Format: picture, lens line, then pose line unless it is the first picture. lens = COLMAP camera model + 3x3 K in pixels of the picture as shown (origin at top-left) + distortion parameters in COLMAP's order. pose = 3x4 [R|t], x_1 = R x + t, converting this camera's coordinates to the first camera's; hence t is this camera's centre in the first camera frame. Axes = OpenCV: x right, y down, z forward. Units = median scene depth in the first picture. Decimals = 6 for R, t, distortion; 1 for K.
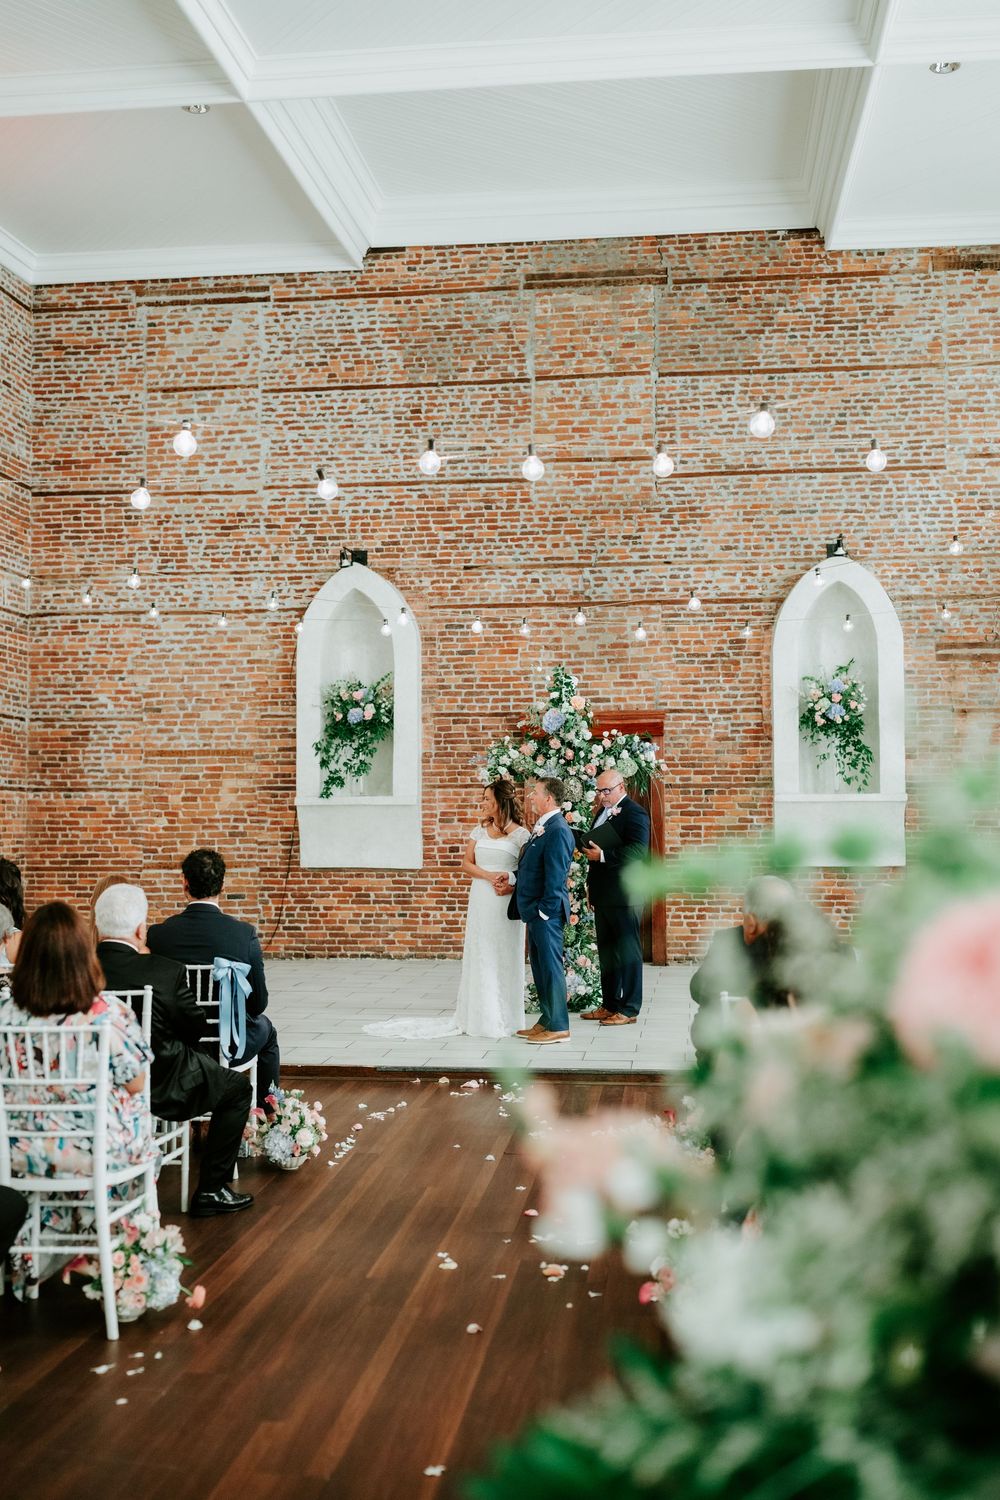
lens RADIAL K [[1494.0, 0, 511.1], [0, 1494.0, 754.3], [0, 0, 1]] dist [-0.002116, 0.000000]
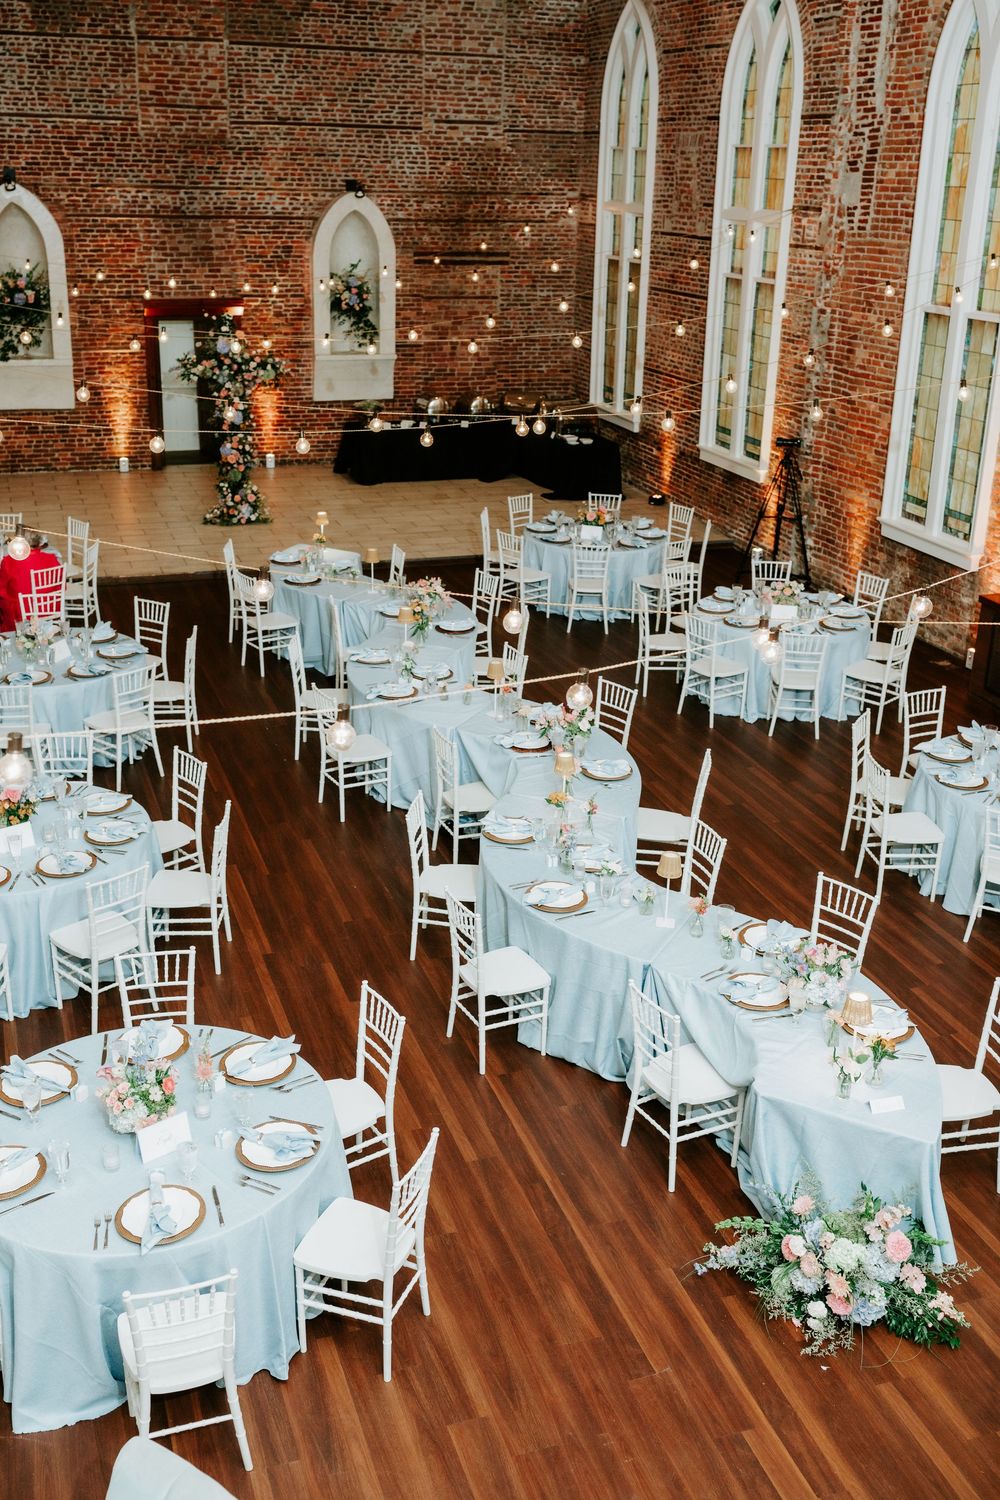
lens RADIAL K [[1494.0, 0, 486.1], [0, 1494.0, 738.8], [0, 0, 1]] dist [-0.002116, 0.000000]
pose [[0.903767, -0.131563, 0.407304, -0.335965], [-0.044490, 0.917560, 0.395100, -0.221294], [-0.425706, -0.375200, 0.823407, -0.482102]]
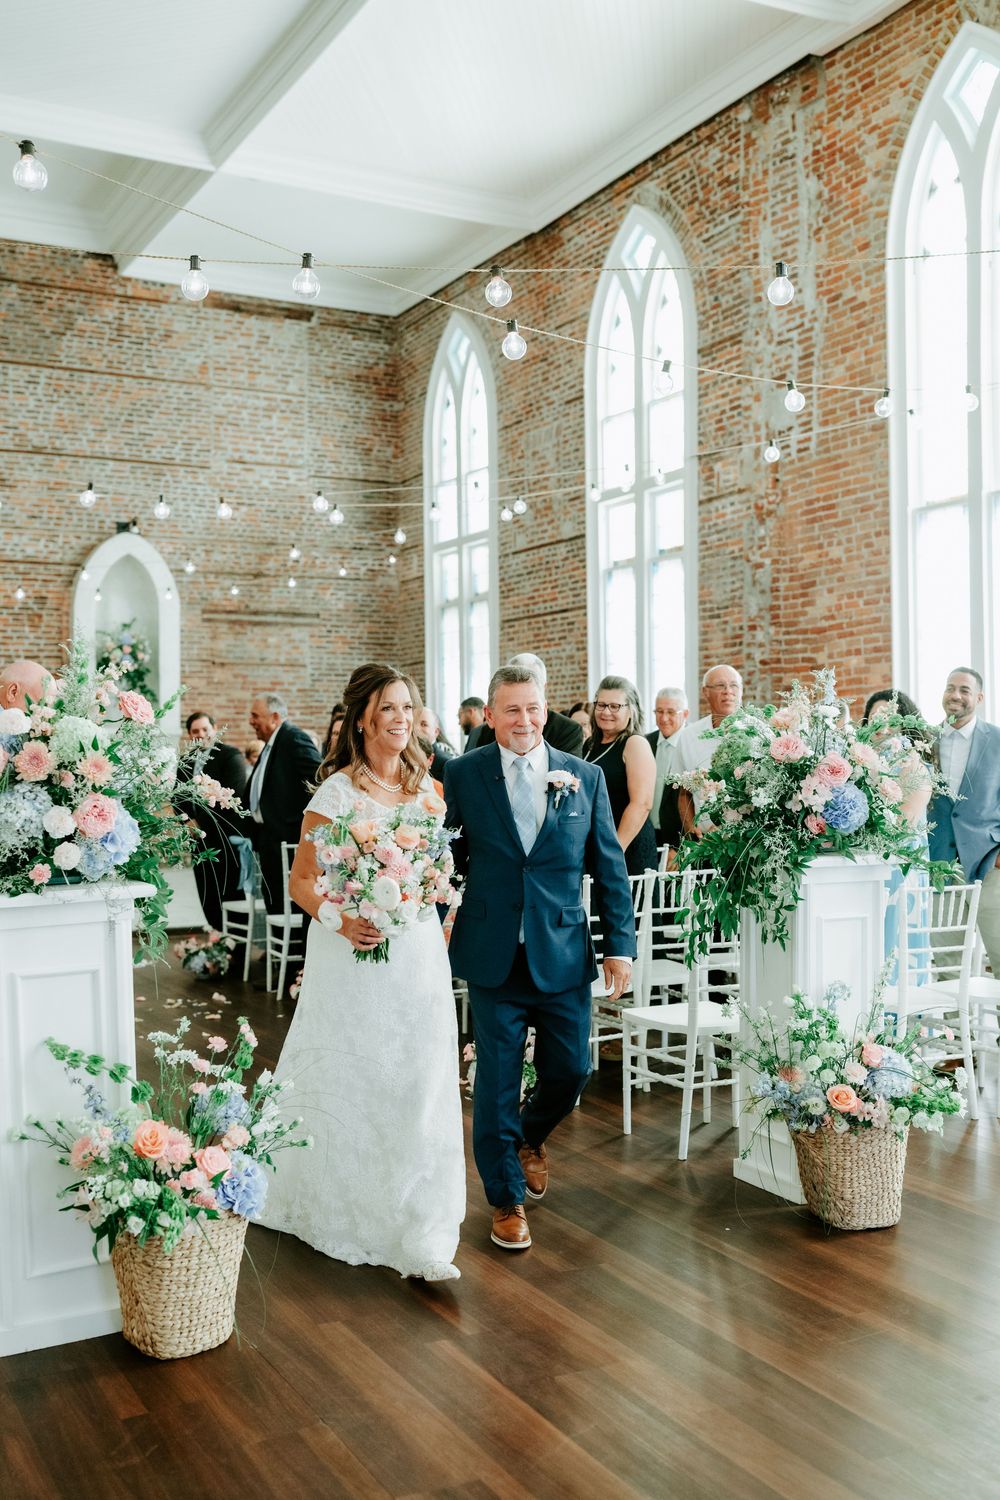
lens RADIAL K [[1494.0, 0, 474.4], [0, 1494.0, 751.5], [0, 0, 1]] dist [-0.002116, 0.000000]
pose [[0.829466, 0.000454, 0.558557, -0.220383], [-0.021606, 0.999277, 0.031273, 0.000912], [-0.558139, -0.038008, 0.828877, -0.165383]]
